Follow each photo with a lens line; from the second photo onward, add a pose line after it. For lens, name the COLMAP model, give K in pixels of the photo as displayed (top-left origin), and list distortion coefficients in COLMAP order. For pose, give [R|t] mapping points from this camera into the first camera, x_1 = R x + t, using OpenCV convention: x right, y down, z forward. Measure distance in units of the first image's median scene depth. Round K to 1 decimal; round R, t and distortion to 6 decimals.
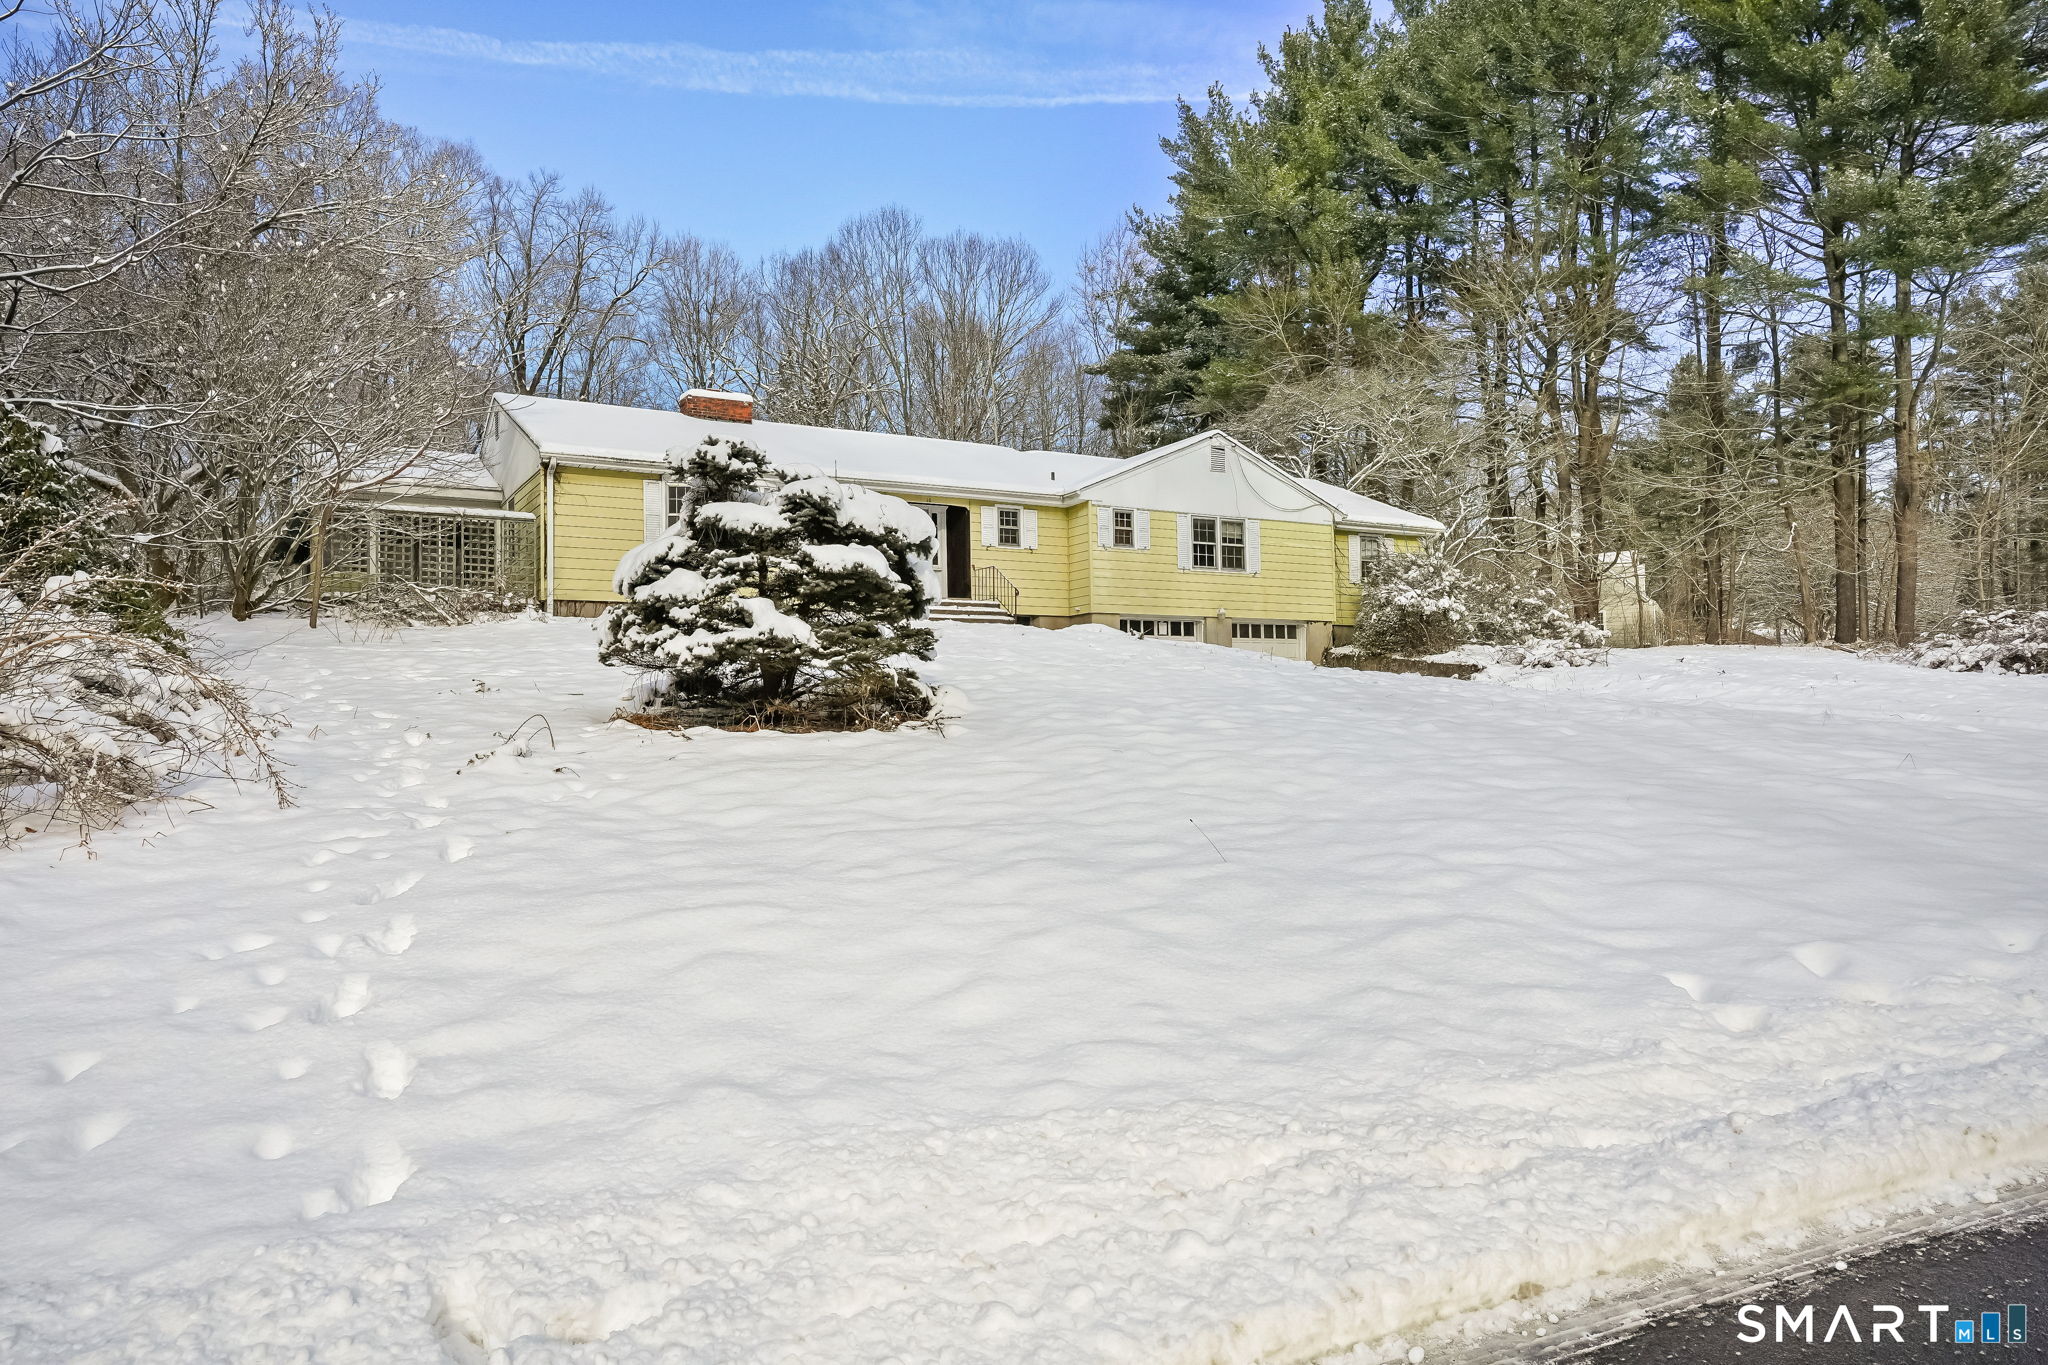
lens RADIAL K [[1275.5, 0, 1024.0], [0, 1275.5, 682.5], [0, 0, 1]] dist [-0.002993, -0.000549]
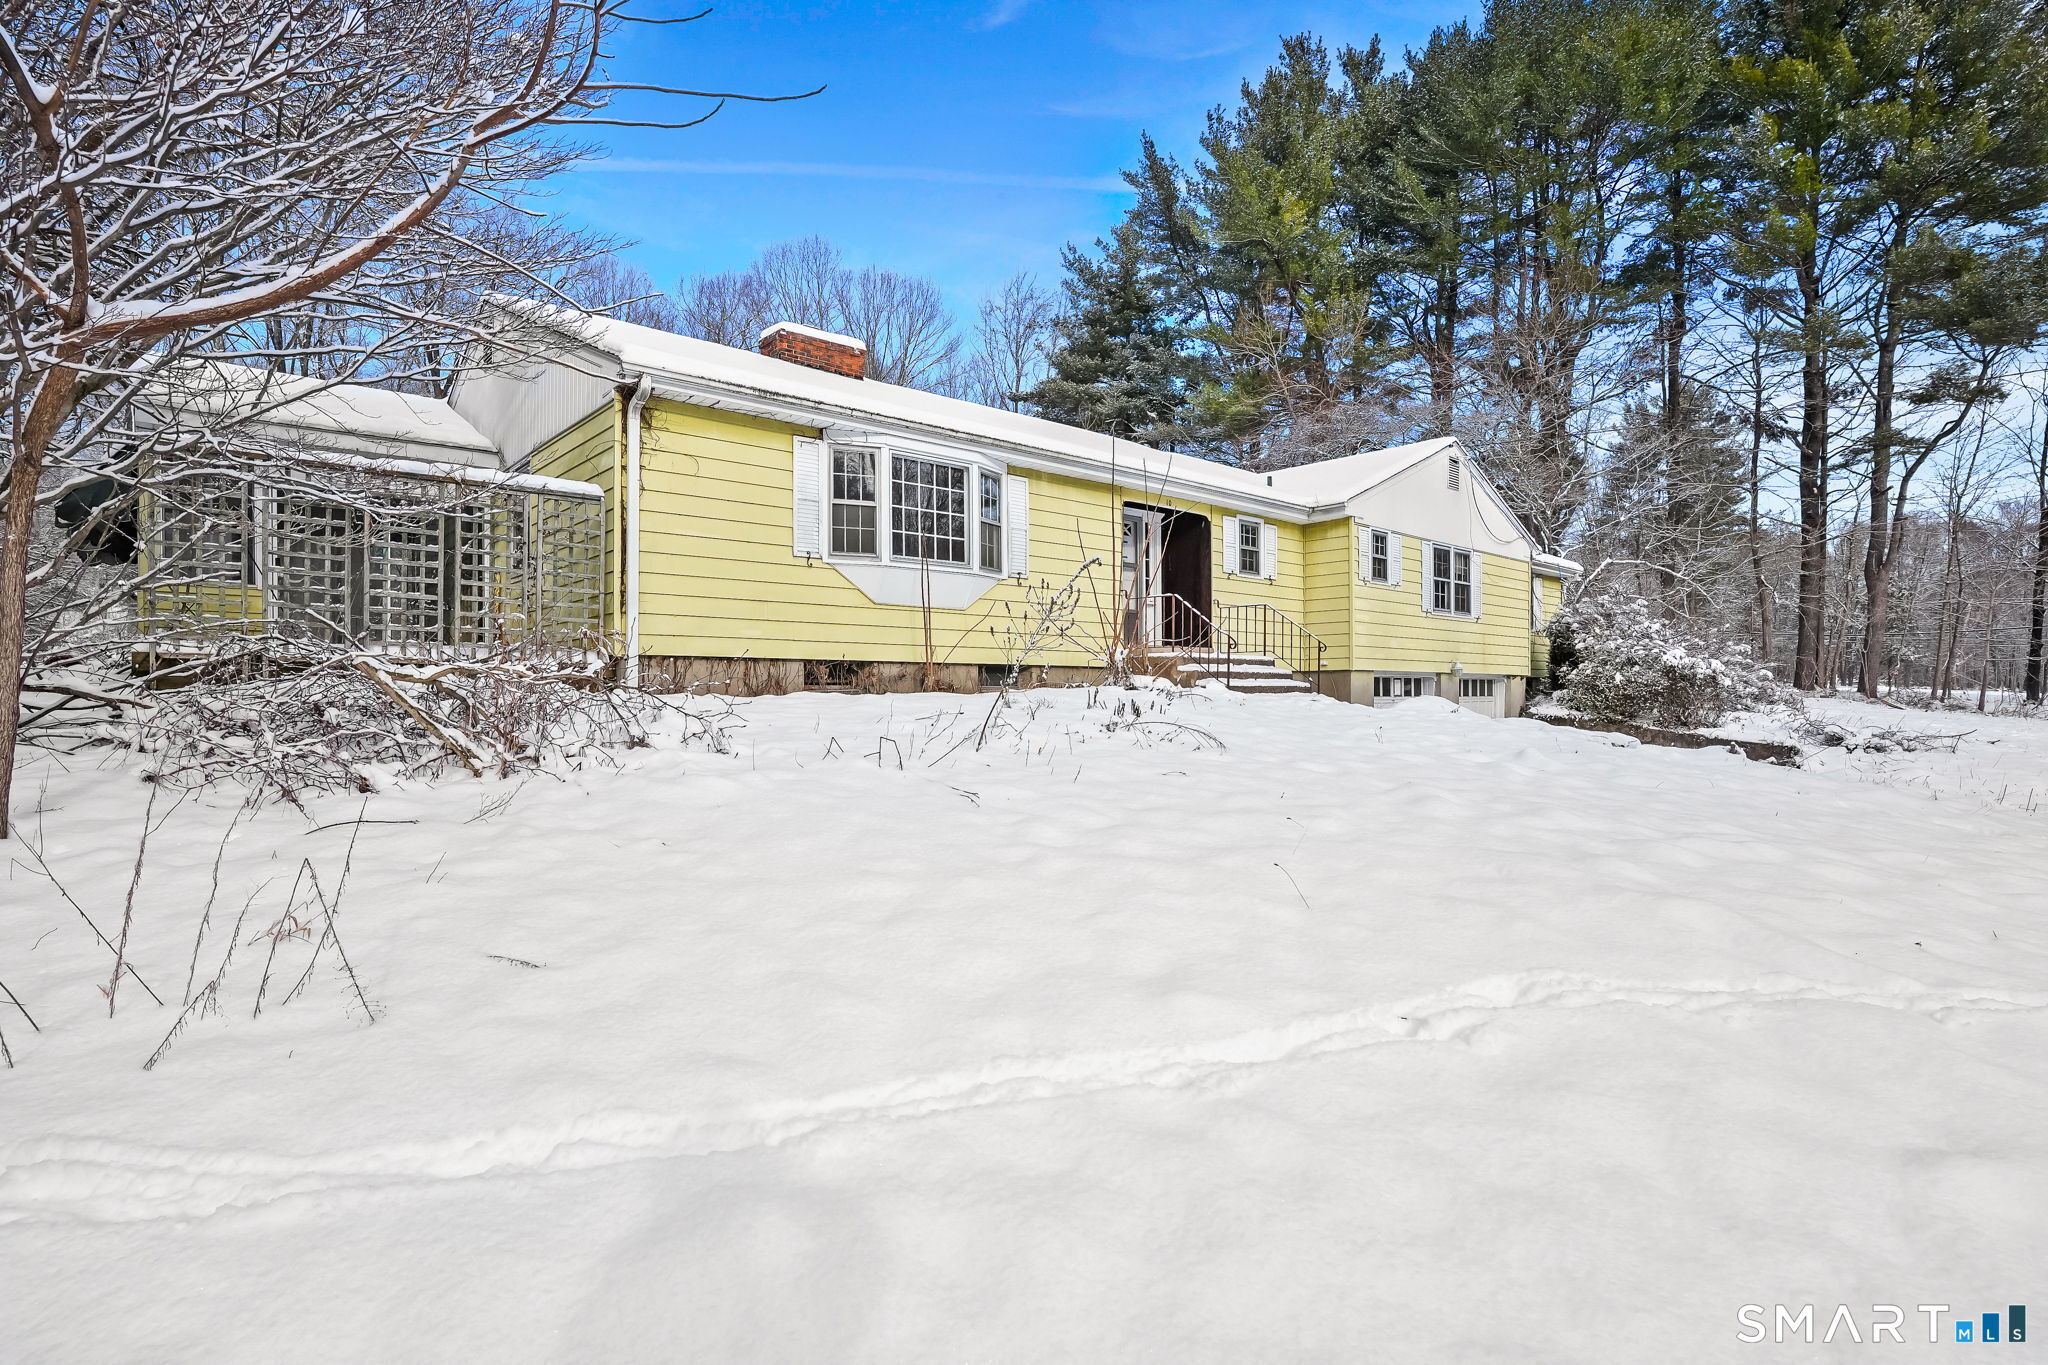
lens RADIAL K [[978.1, 0, 1010.5], [0, 978.1, 693.5], [0, 0, 1]] dist [-0.057199, 0.000382]
pose [[0.981479, 0.013969, 0.191062, -0.236075], [-0.019490, 0.999444, 0.027050, -0.050267], [-0.190578, -0.030273, 0.981205, 0.468975]]
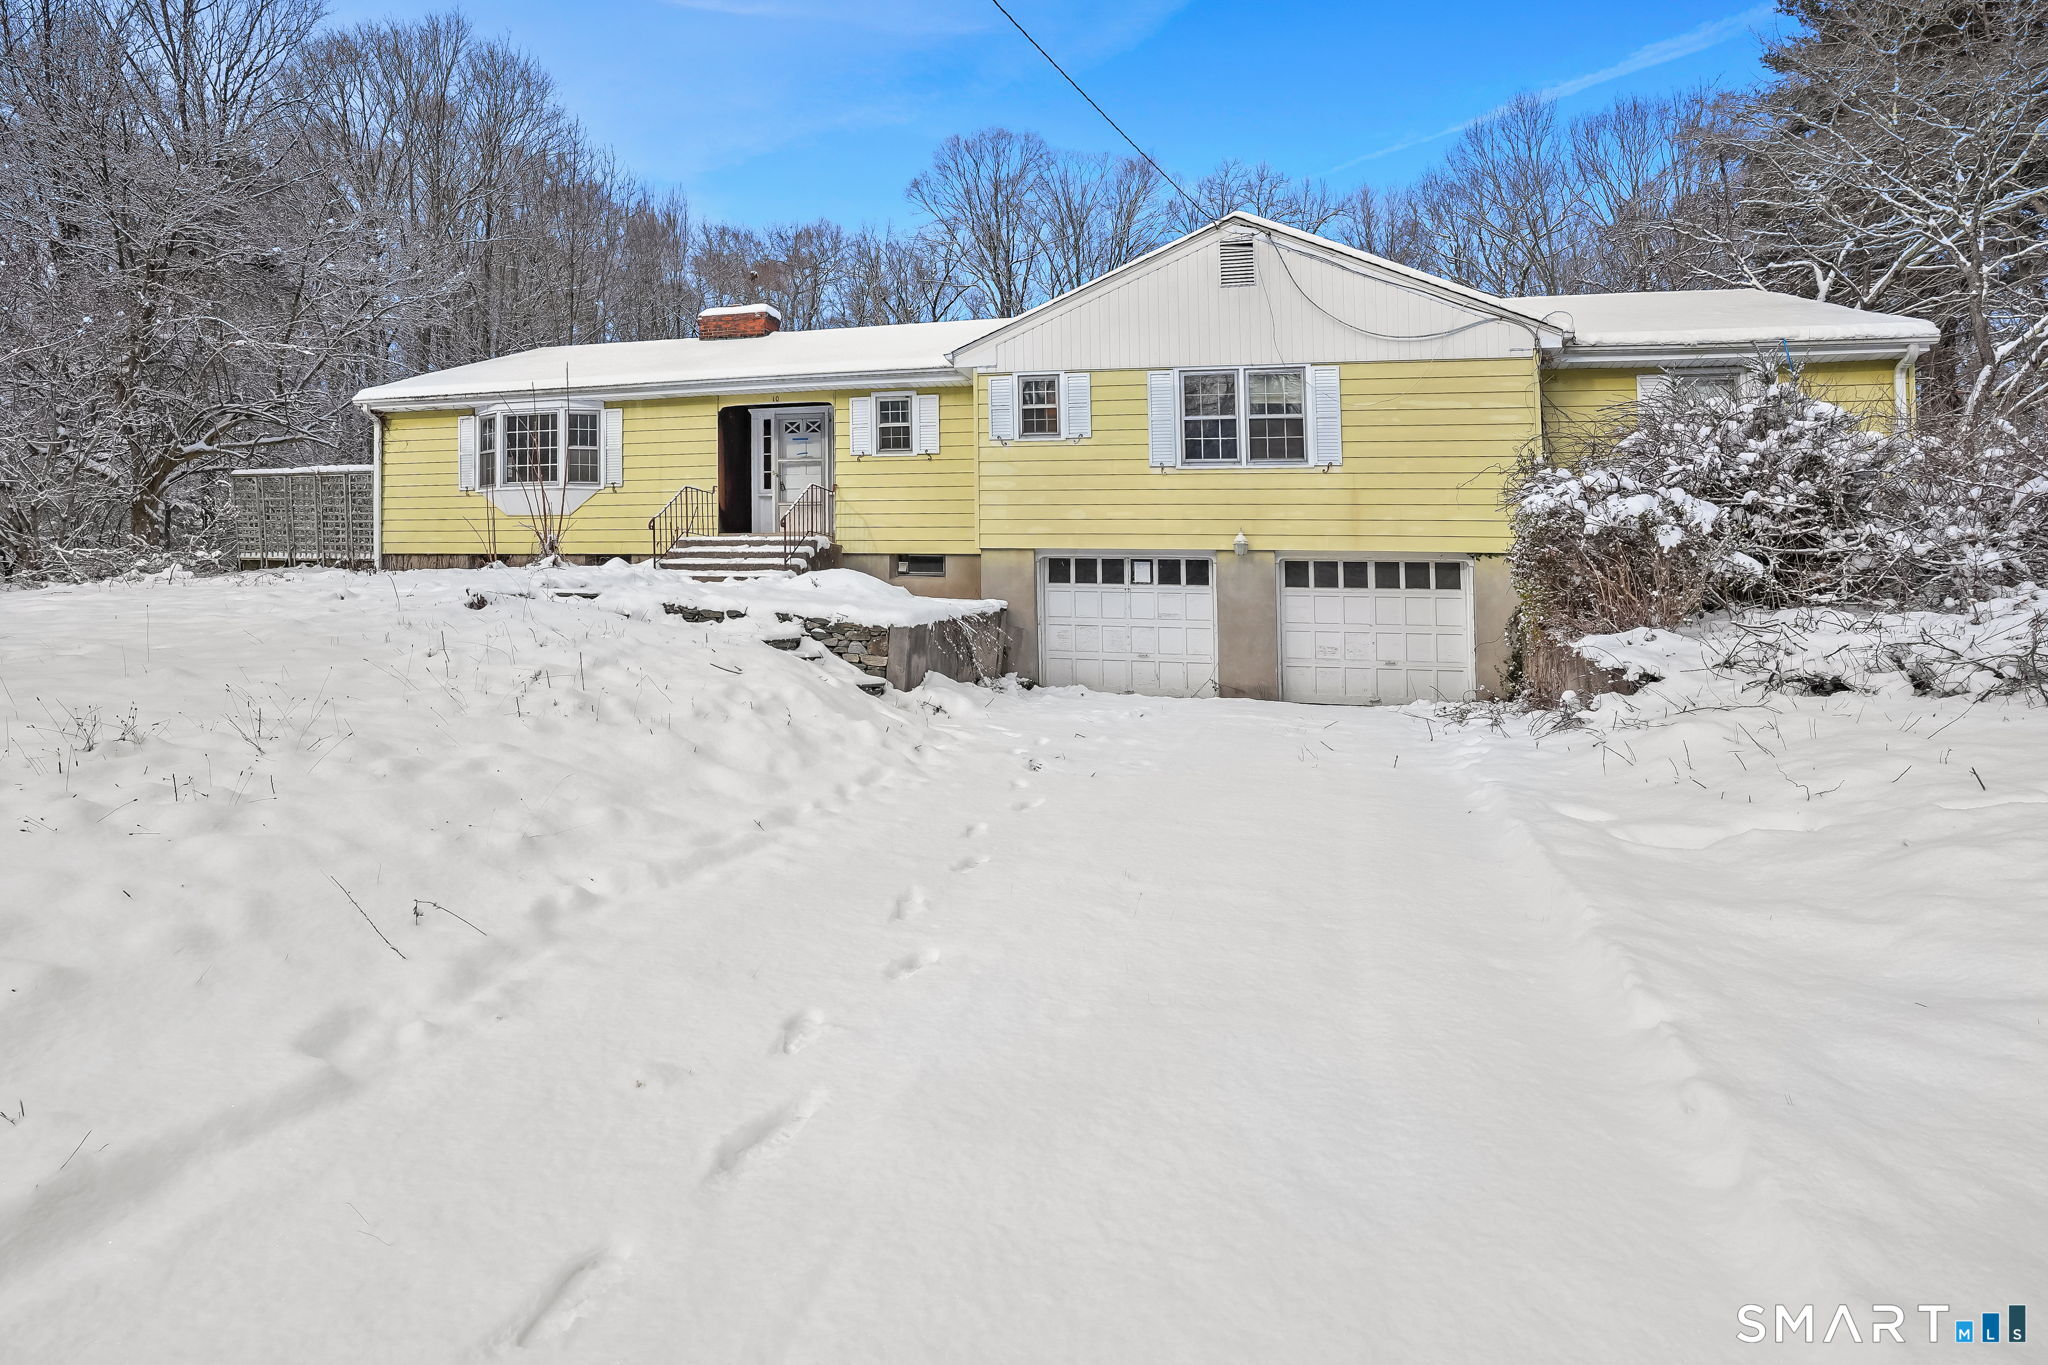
lens RADIAL K [[1065.2, 0, 1020.5], [0, 1065.2, 609.9], [0, 0, 1]] dist [-0.074661, 0.000579]
pose [[0.717230, 0.015991, -0.696653, 0.408672], [-0.014740, 0.999861, 0.007776, -0.028637], [0.696680, 0.004691, 0.717366, 0.621116]]
